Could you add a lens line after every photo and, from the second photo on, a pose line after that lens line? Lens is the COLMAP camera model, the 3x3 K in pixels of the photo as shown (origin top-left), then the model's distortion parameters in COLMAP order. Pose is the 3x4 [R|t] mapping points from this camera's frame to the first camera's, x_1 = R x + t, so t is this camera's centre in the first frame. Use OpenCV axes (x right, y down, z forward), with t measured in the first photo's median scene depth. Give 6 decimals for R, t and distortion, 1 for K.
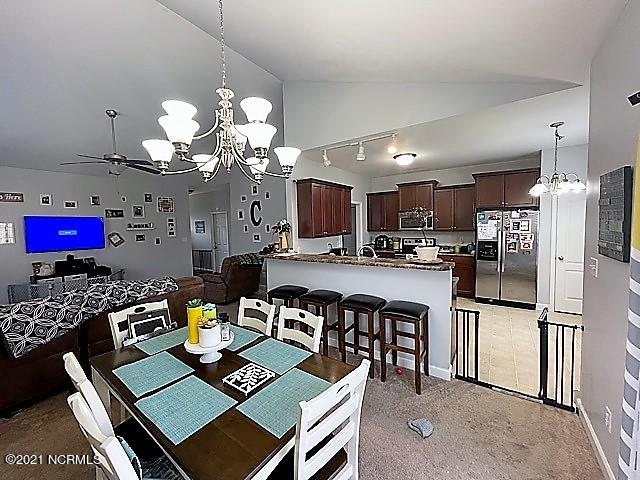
lens RADIAL K [[255.4, 0, 317.6], [0, 255.4, 238.9], [0, 0, 1]] dist [-0.007668, 0.001325]
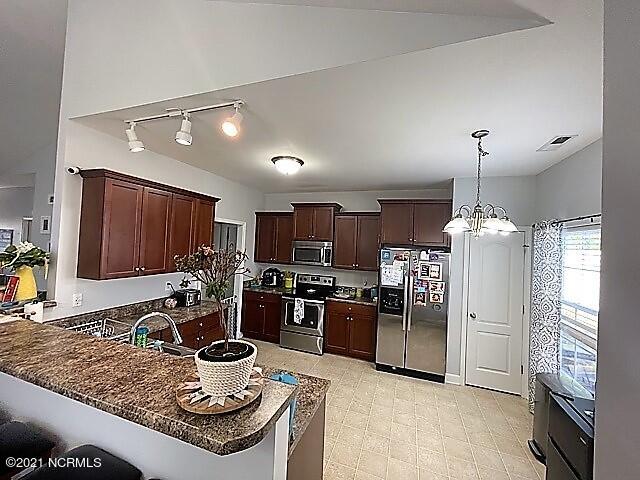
lens RADIAL K [[255.4, 0, 317.7], [0, 255.4, 238.3], [0, 0, 1]] dist [-0.007668, 0.001325]
pose [[0.960842, 0.074934, 0.266774, 0.268170], [-0.053197, 0.994716, -0.087804, -0.066375], [-0.271944, 0.070174, 0.959751, 0.357421]]
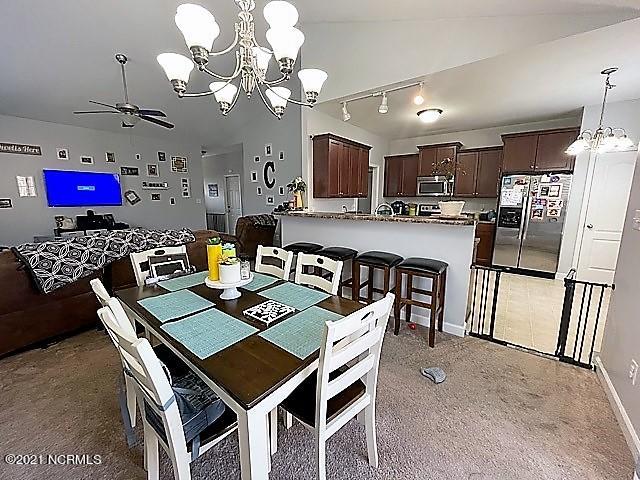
lens RADIAL K [[255.4, 0, 317.5], [0, 255.4, 238.6], [0, 0, 1]] dist [-0.007668, 0.001325]
pose [[0.998702, 0.031903, -0.039707, -0.015775], [-0.027425, 0.993706, 0.108614, 0.046840], [0.042922, -0.107384, 0.993291, 0.012497]]
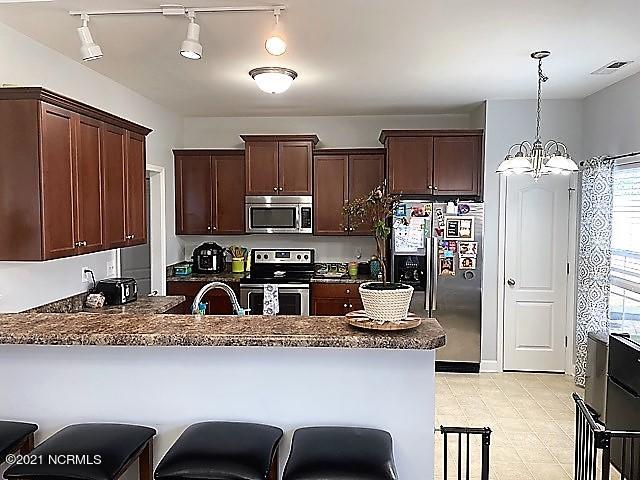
lens RADIAL K [[480.5, 0, 314.8], [0, 480.5, 234.1], [0, 0, 1]] dist [0.072467, -0.092089]
pose [[0.860208, 0.000122, 0.509943, -0.038277], [0.007700, 0.999883, -0.013230, -0.027132], [-0.509885, 0.015307, 0.860107, 0.237463]]
